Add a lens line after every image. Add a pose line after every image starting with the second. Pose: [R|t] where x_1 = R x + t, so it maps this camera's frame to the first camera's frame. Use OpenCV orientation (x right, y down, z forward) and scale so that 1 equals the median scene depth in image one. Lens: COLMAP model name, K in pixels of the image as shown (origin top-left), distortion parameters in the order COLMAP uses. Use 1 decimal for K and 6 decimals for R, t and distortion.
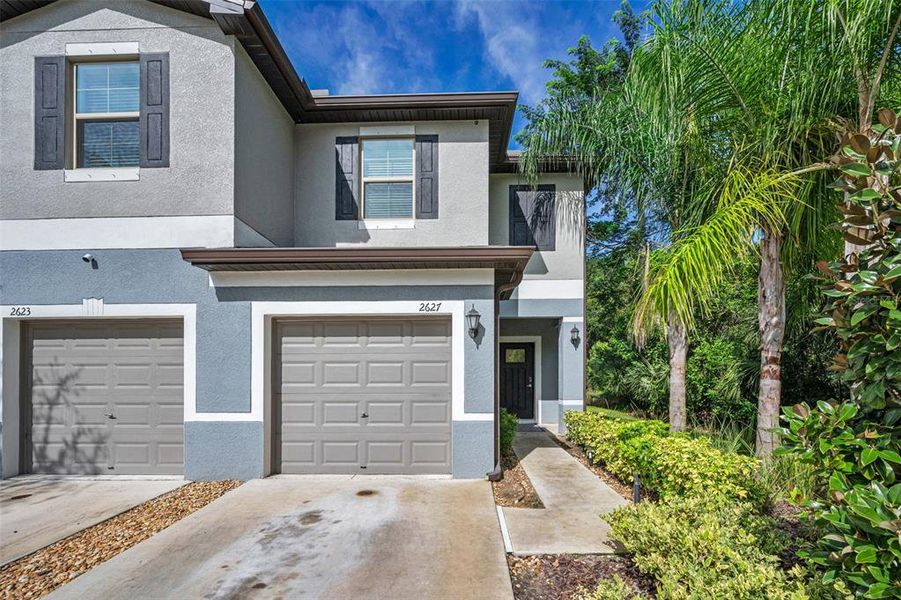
lens RADIAL K [[367.3, 0, 449.2], [0, 367.3, 393.0], [0, 0, 1]] dist [-0.003460, 0.000368]
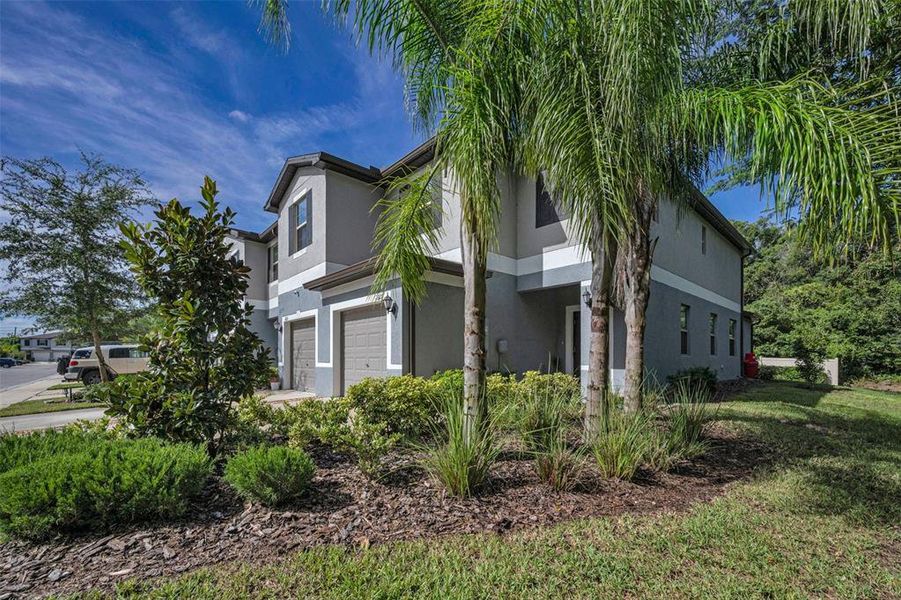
lens RADIAL K [[367.3, 0, 455.1], [0, 367.3, 372.5], [0, 0, 1]] dist [-0.003460, 0.000368]
pose [[0.713920, 0.029348, -0.699612, 1.202310], [-0.029815, 0.999489, 0.011503, 0.059494], [0.699593, 0.012647, 0.714430, 0.089923]]
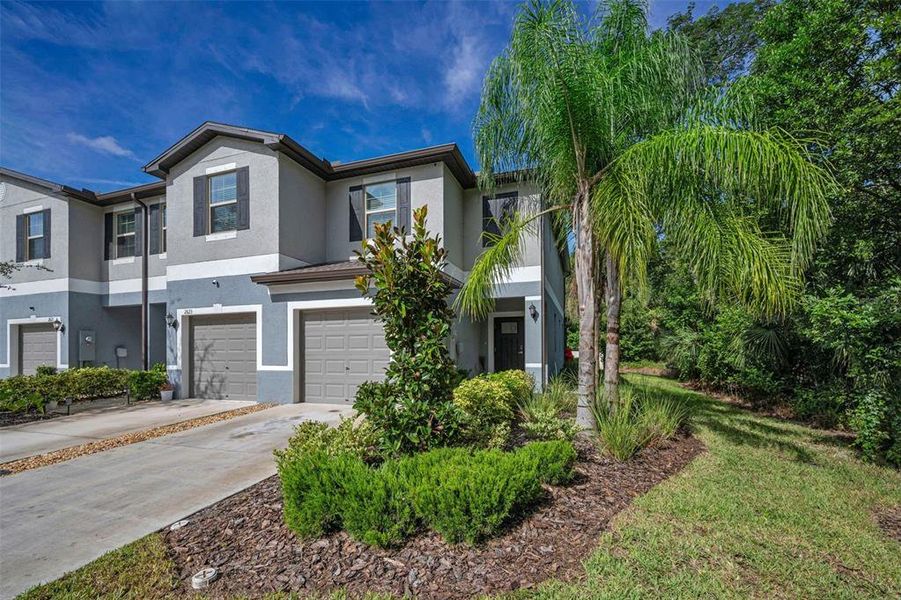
lens RADIAL K [[367.3, 0, 449.8], [0, 367.3, 368.8], [0, 0, 1]] dist [-0.003460, 0.000368]
pose [[0.956244, 0.011850, -0.292330, 0.675566], [-0.008137, 0.999870, 0.013916, 0.036212], [0.292457, -0.010928, 0.956216, -0.421476]]
